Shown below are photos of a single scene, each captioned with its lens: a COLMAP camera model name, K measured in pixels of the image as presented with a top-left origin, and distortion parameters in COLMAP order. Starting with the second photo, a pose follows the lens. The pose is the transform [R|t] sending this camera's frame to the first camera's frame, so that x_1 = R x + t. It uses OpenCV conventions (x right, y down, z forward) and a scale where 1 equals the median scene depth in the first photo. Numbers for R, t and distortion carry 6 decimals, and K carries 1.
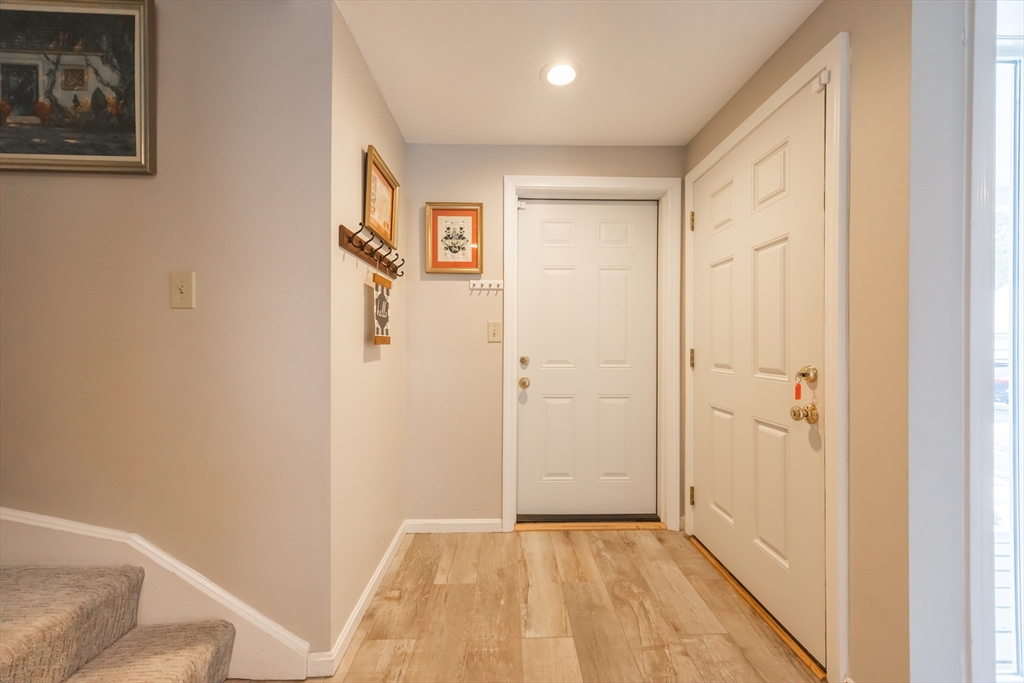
lens RADIAL K [[389.8, 0, 514.8], [0, 389.8, 343.8], [0, 0, 1]] dist [-0.002860, -0.000462]
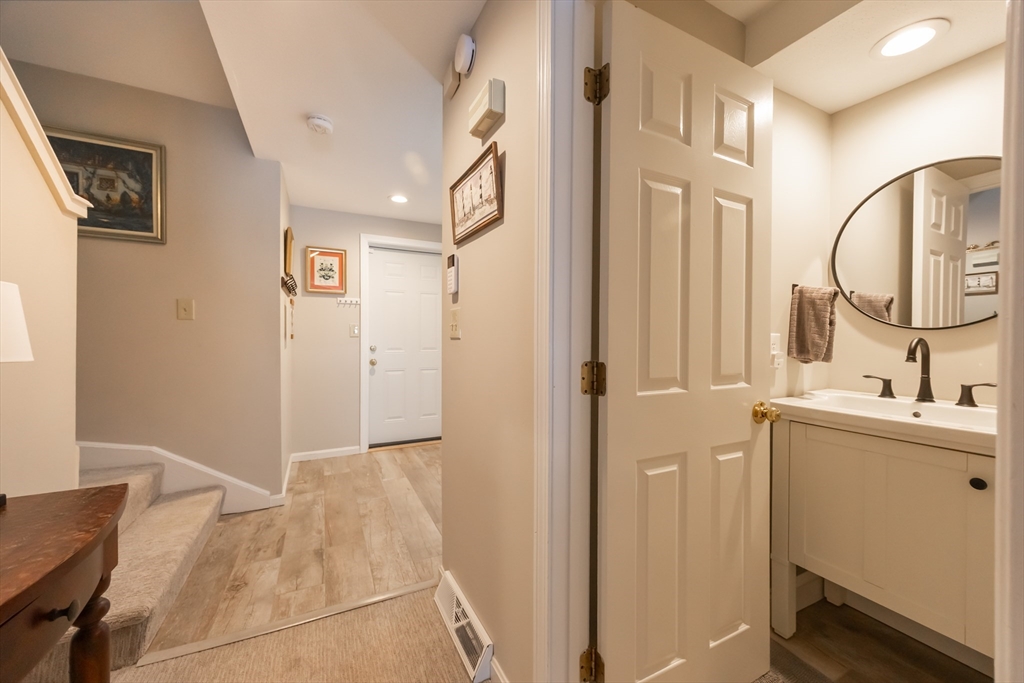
lens RADIAL K [[389.8, 0, 516.5], [0, 389.8, 339.8], [0, 0, 1]] dist [-0.002860, -0.000462]
pose [[0.904112, -0.003903, 0.427277, -0.172715], [-0.000450, 0.999949, 0.010088, -0.011656], [-0.427295, -0.009313, 0.904064, -0.949596]]
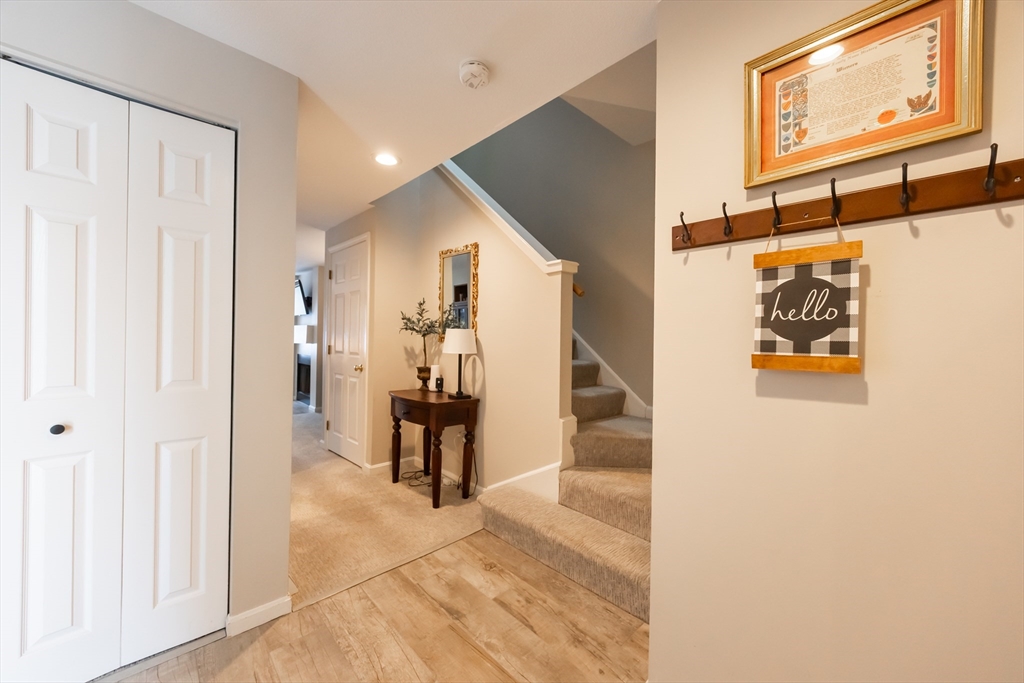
lens RADIAL K [[389.8, 0, 513.8], [0, 389.8, 341.9], [0, 0, 1]] dist [-0.002860, -0.000462]
pose [[-0.745002, -0.016032, -0.666869, 1.416088], [-0.021220, 0.999775, -0.000330, -0.059120], [0.666725, 0.013905, -0.745175, 5.743696]]
